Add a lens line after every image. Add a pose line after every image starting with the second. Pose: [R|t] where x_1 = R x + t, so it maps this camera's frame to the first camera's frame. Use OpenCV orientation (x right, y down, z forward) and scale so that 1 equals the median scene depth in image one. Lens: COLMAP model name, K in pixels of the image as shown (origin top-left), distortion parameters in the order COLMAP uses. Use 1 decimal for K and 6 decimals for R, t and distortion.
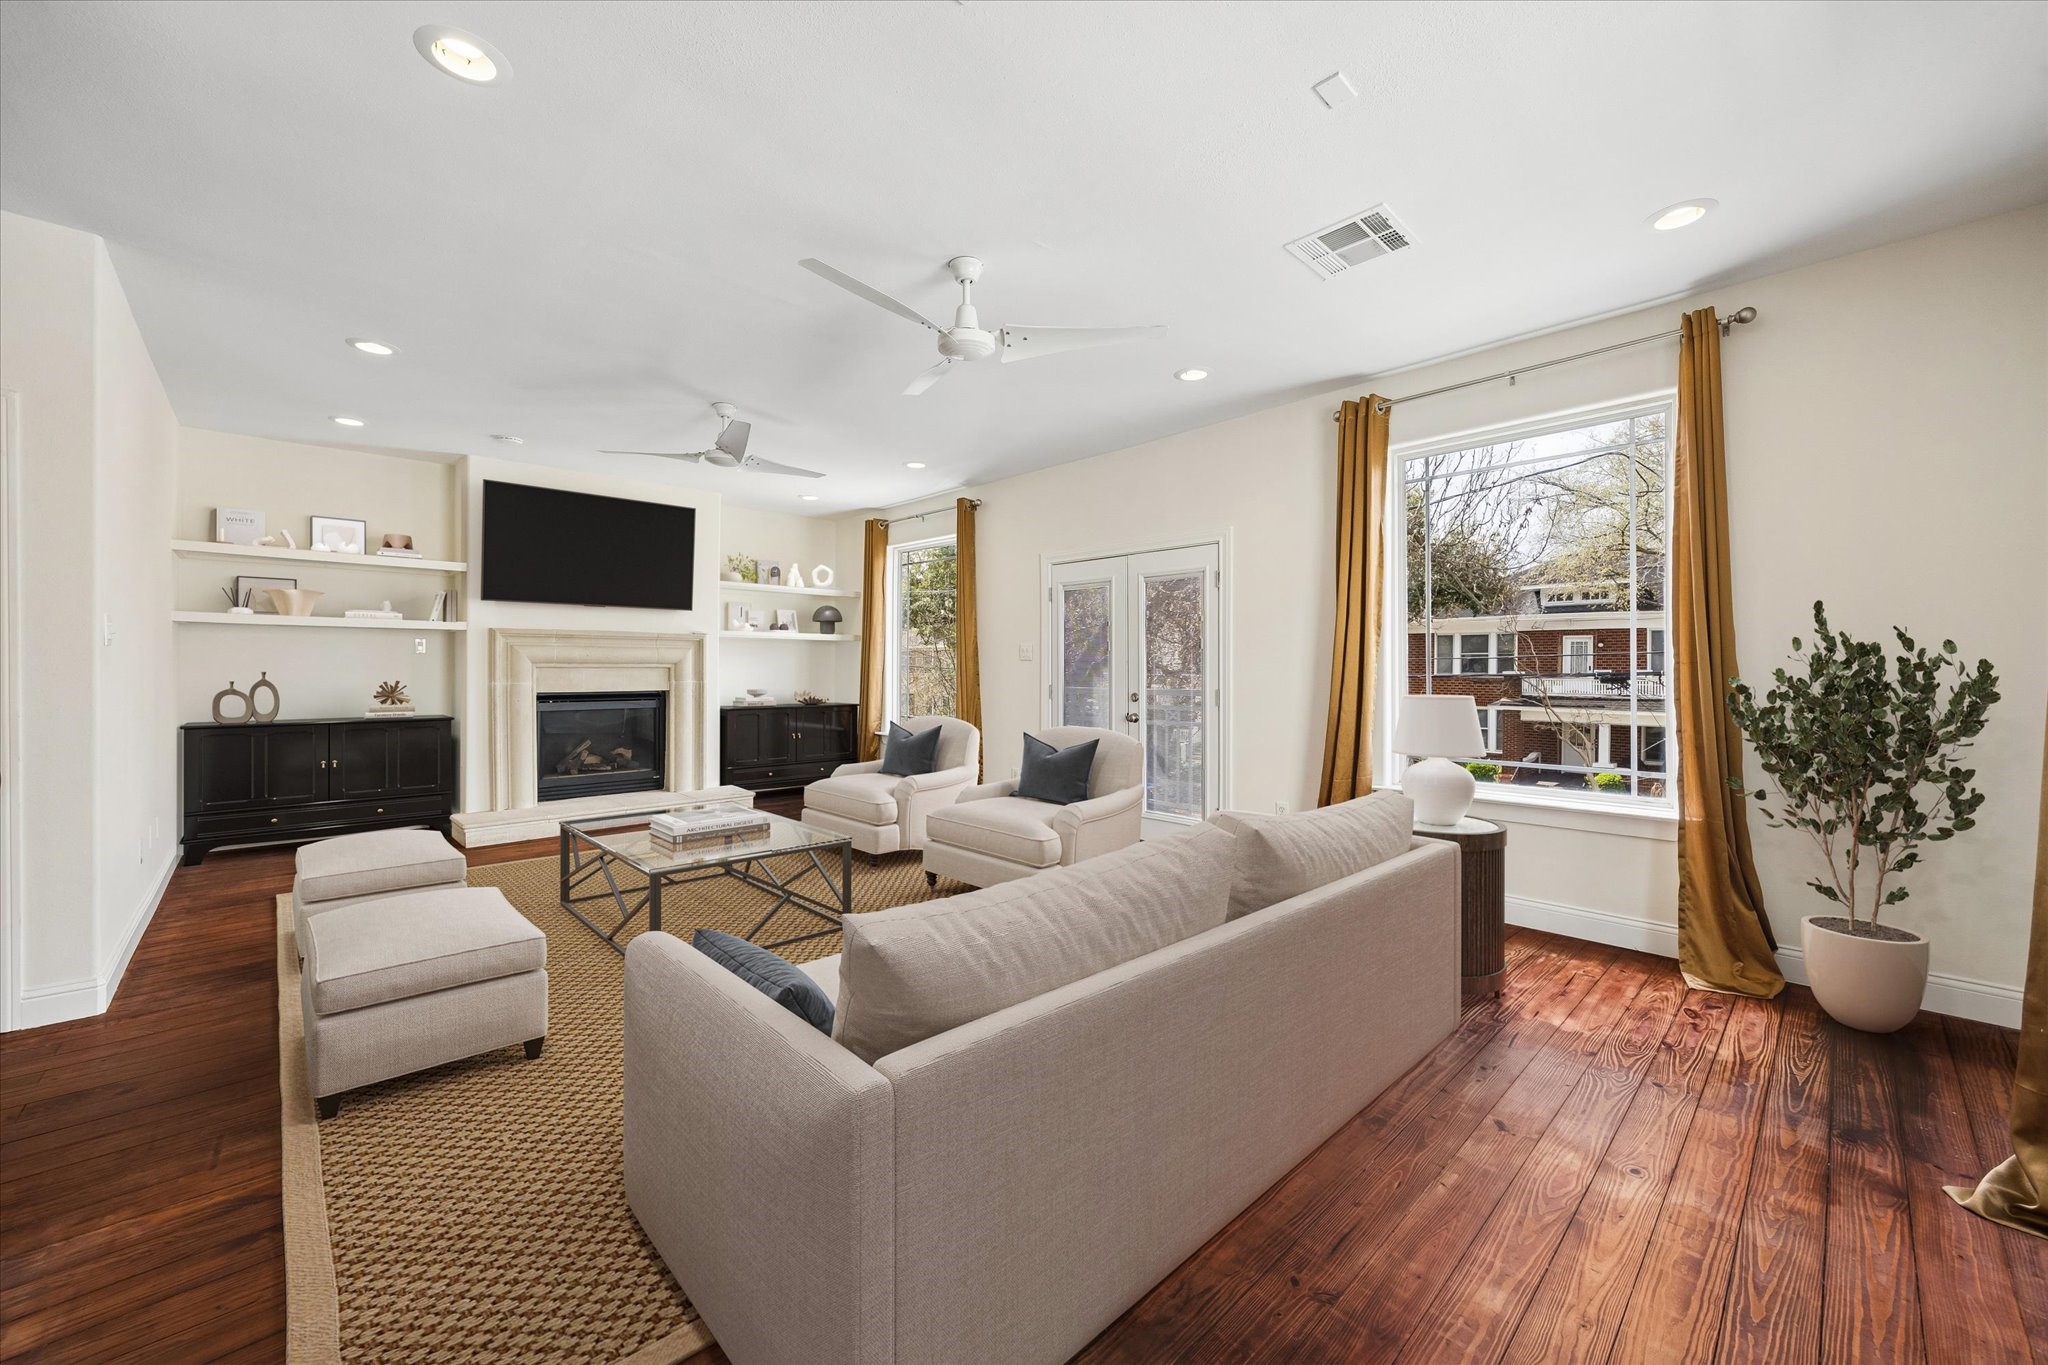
lens RADIAL K [[785.9, 0, 1019.9], [0, 785.9, 673.9], [0, 0, 1]] dist [0.000047, 0.000042]
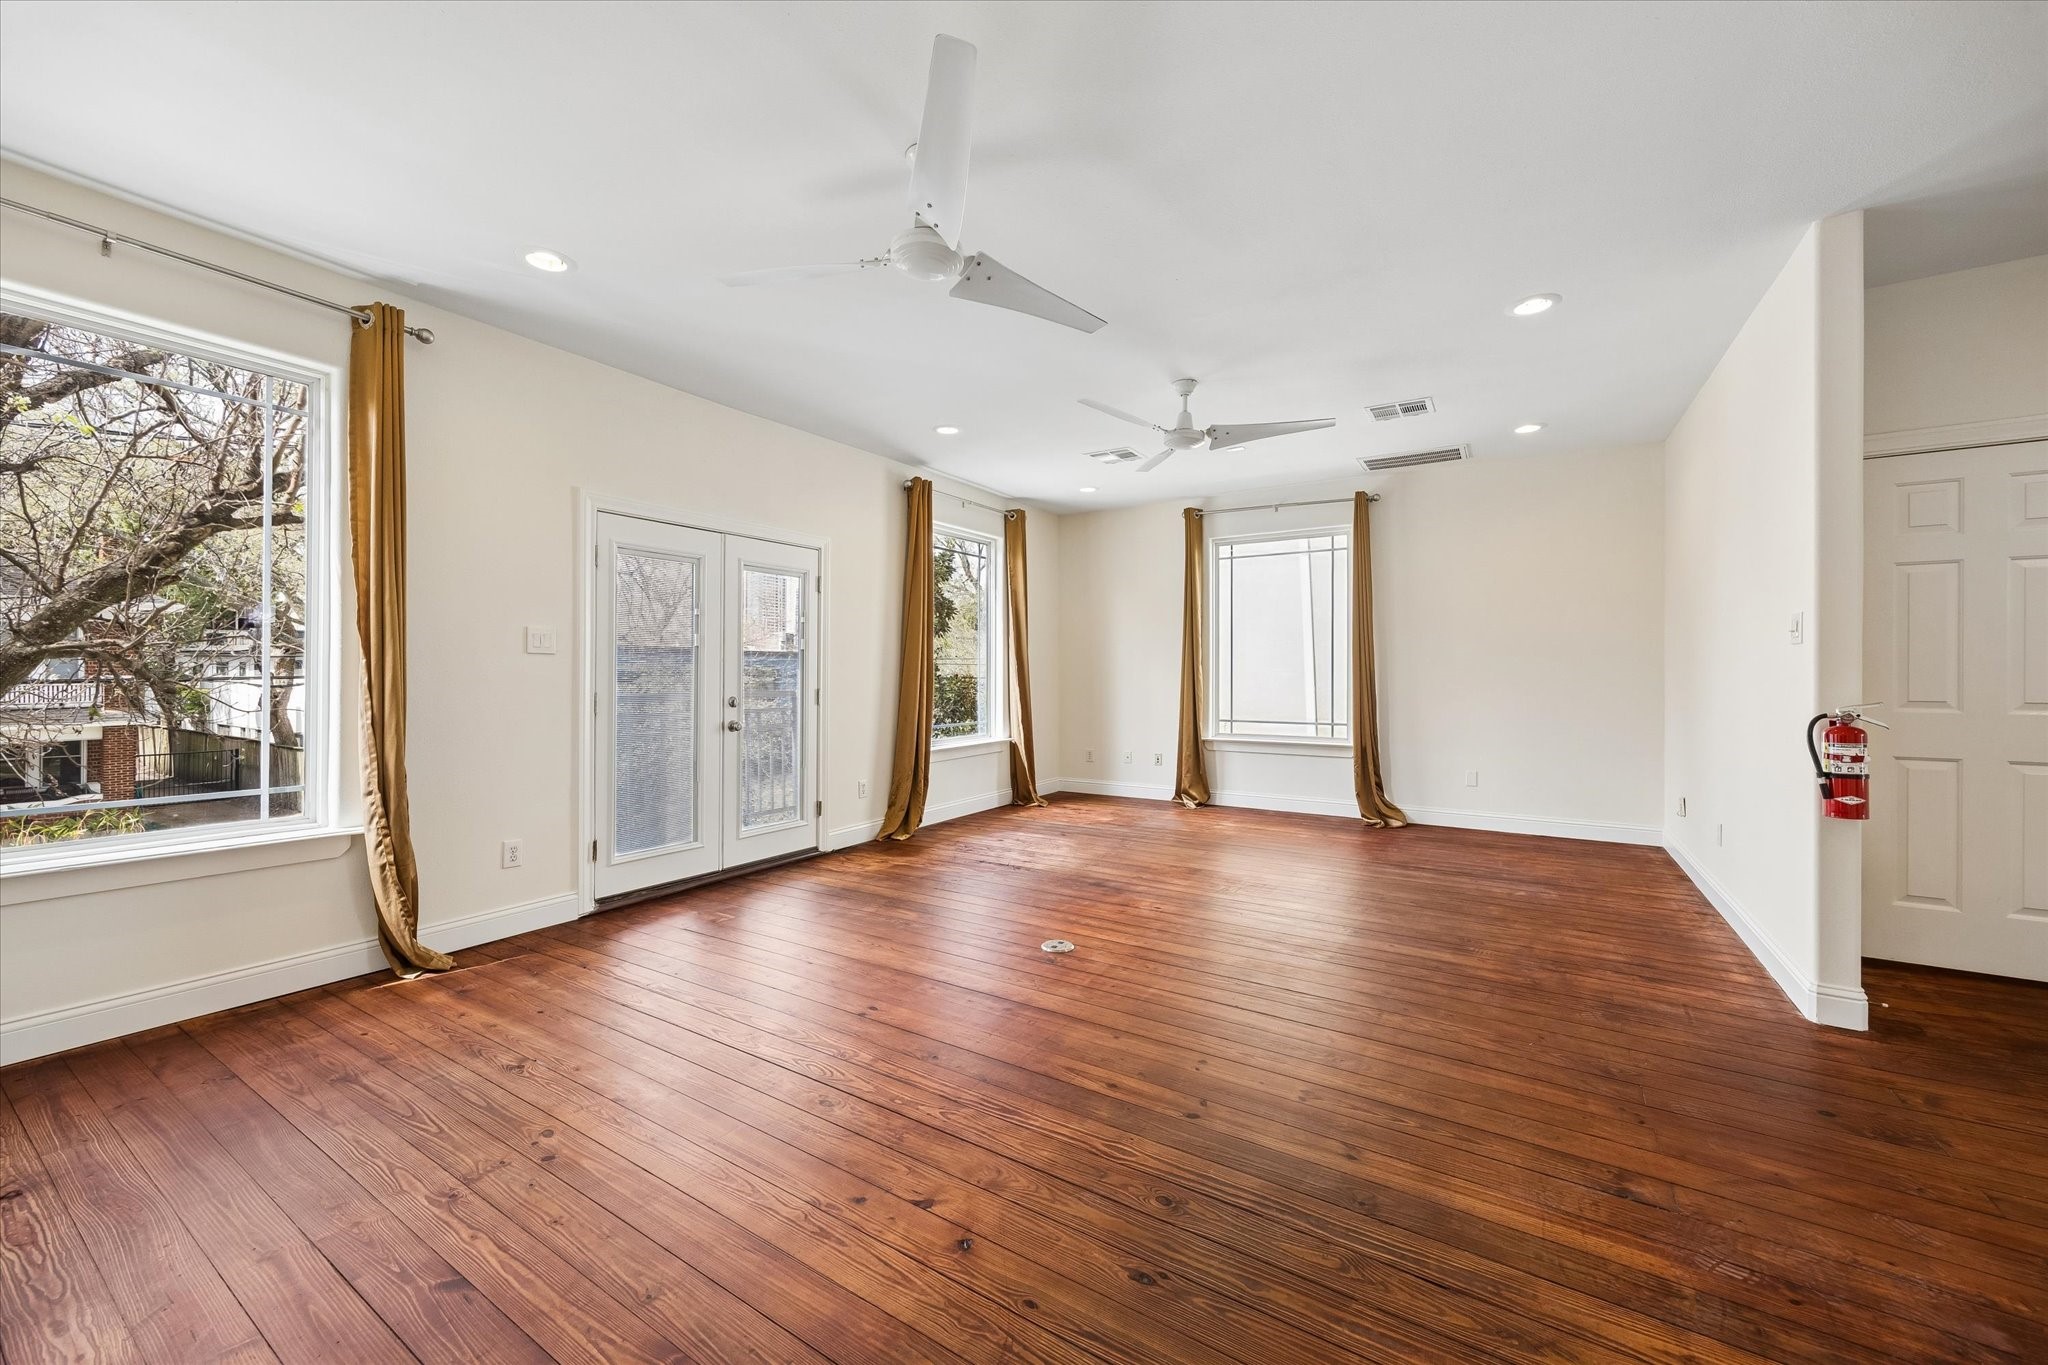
lens RADIAL K [[785.9, 0, 1019.9], [0, 785.9, 673.9], [0, 0, 1]] dist [0.000047, 0.000042]
pose [[-0.241847, 0.001518, 0.970313, -0.839992], [0.012236, 0.999924, 0.001485, 0.001350], [-0.970237, 0.012232, -0.241847, 0.994041]]
